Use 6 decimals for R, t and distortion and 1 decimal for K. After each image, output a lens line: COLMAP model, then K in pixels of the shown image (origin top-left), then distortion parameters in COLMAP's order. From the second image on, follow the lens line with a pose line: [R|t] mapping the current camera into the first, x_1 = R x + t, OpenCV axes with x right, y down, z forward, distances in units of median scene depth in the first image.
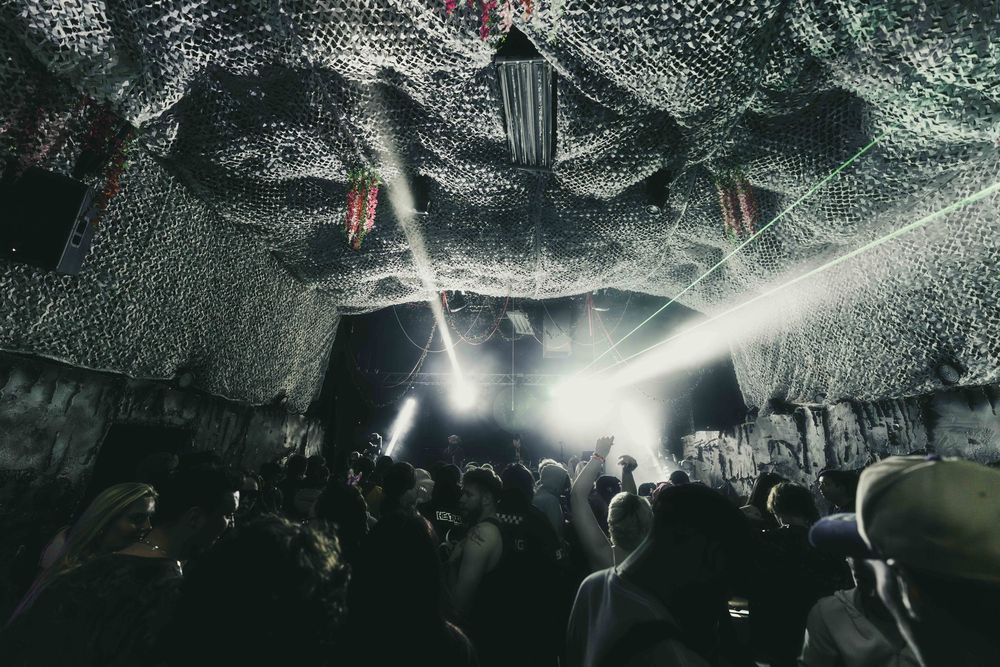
lens RADIAL K [[401.0, 0, 497.9], [0, 401.0, 332.2], [0, 0, 1]] dist [-0.002032, -0.000232]
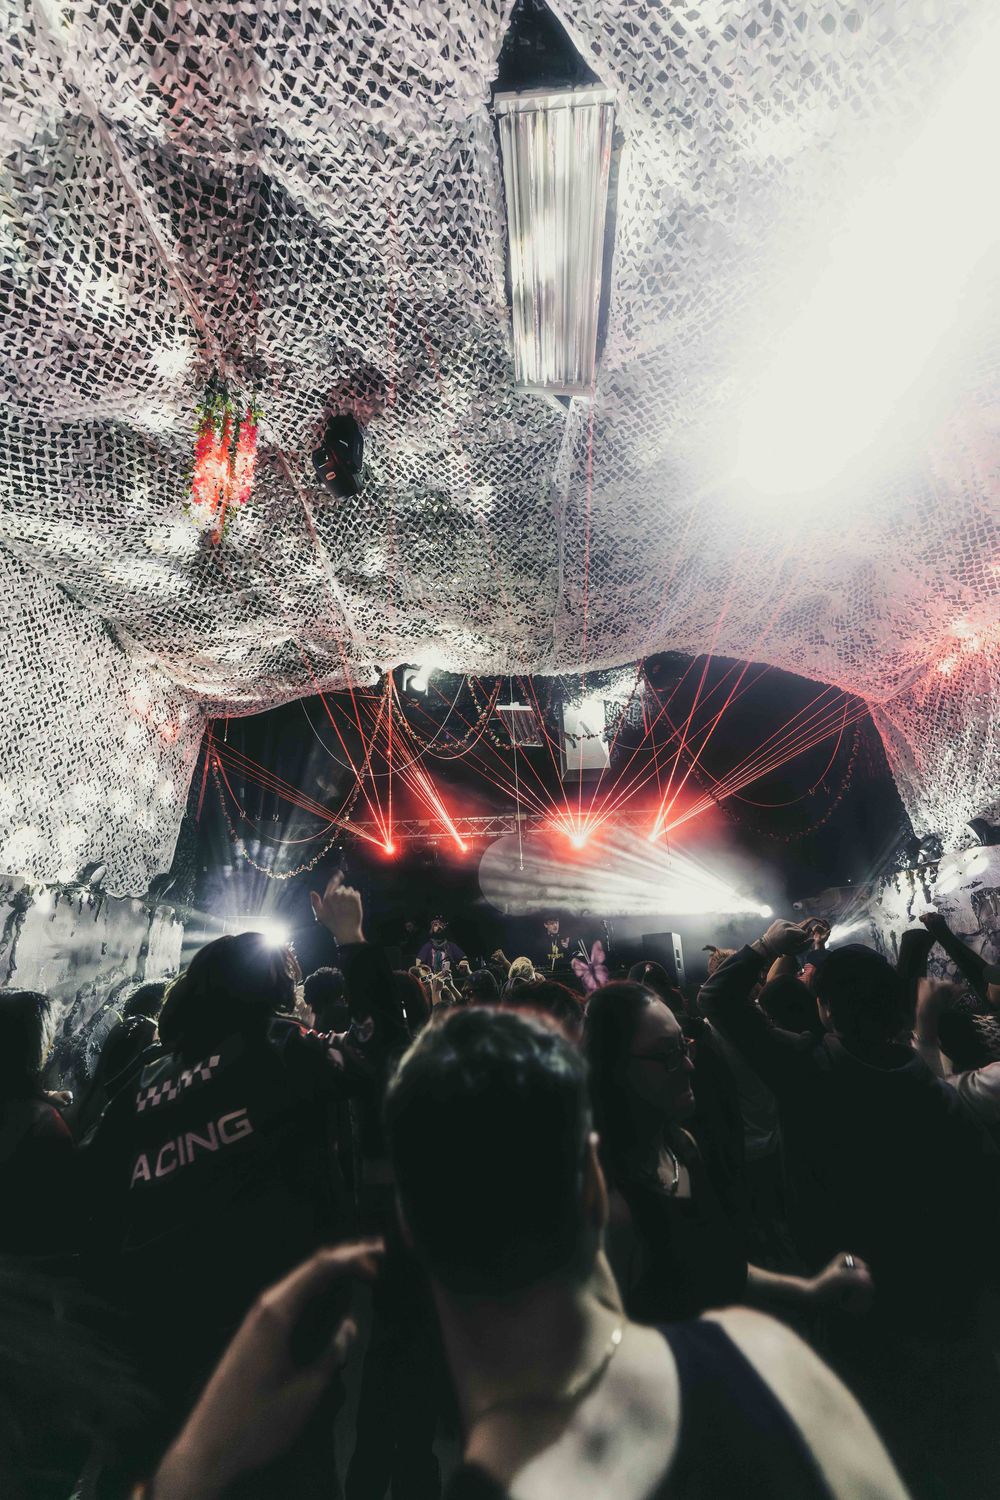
lens RADIAL K [[601.6, 0, 501.1], [0, 601.6, 751.0], [0, 0, 1]] dist [-0.002032, -0.000232]
pose [[0.997100, -0.046879, 0.059952, -0.069866], [0.048802, 0.998326, -0.031032, 0.102667], [-0.058397, 0.033868, 0.997719, 0.291555]]
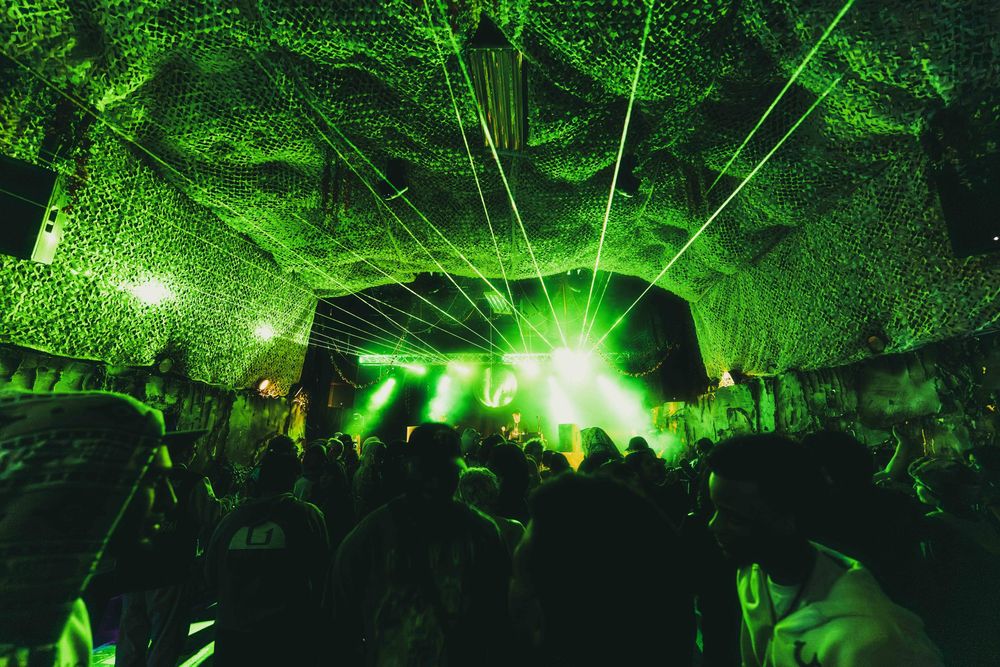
lens RADIAL K [[401.0, 0, 500.1], [0, 401.0, 334.4], [0, 0, 1]] dist [-0.002032, -0.000232]
pose [[0.998226, -0.019496, 0.056262, 0.007251], [0.016252, 0.998210, 0.057548, -0.004379], [-0.057283, -0.056531, 0.996756, -0.059279]]
